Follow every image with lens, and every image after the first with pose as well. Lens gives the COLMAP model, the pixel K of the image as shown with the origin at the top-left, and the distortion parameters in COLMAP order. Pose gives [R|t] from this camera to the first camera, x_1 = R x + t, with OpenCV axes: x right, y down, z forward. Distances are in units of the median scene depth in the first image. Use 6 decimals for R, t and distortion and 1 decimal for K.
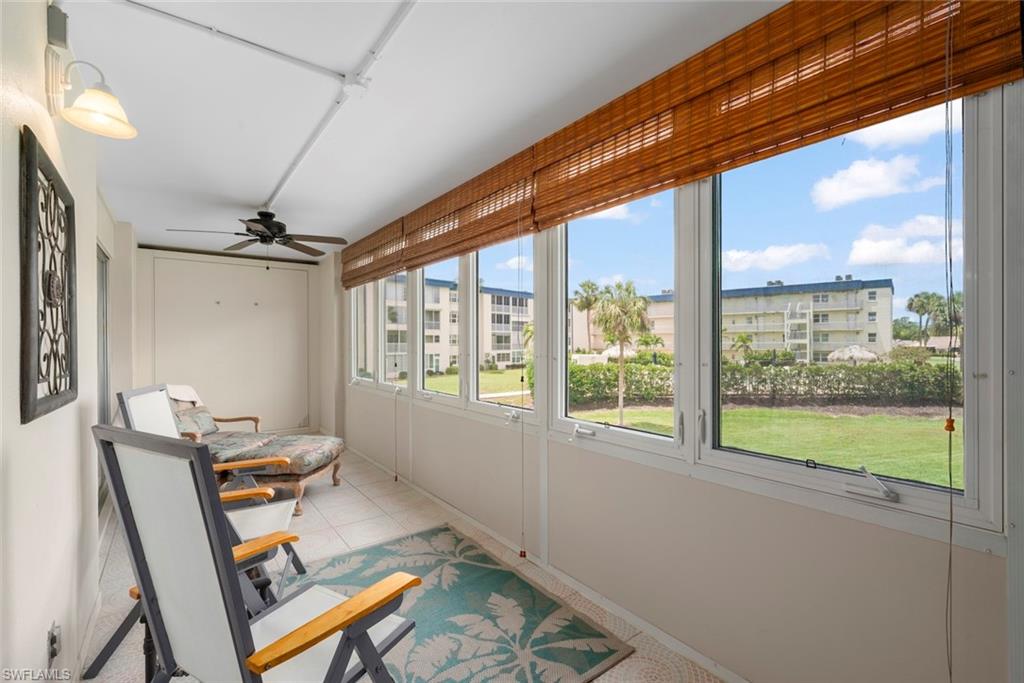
lens RADIAL K [[457.2, 0, 523.0], [0, 457.2, 343.7], [0, 0, 1]] dist [-0.002609, -0.002061]
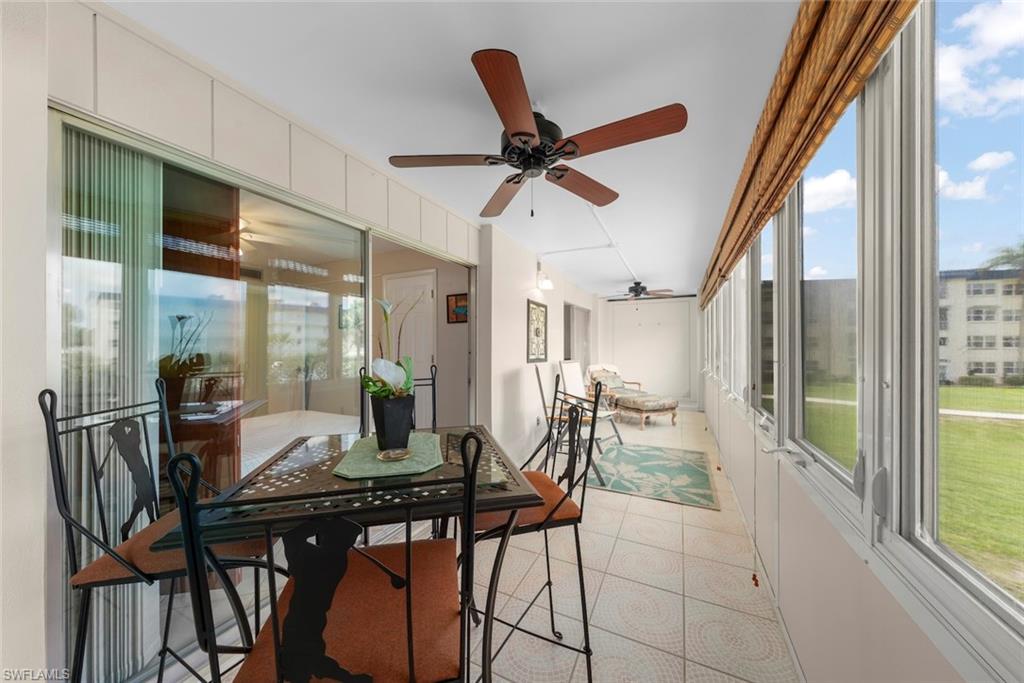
lens RADIAL K [[355.5, 0, 495.9], [0, 355.5, 342.5], [0, 0, 1]] dist [-0.000911, -0.000075]
pose [[0.419445, -0.000011, -0.907781, 0.736593], [-0.006439, 0.999975, -0.002988, -0.009367], [0.907758, 0.007099, 0.419434, -0.289322]]
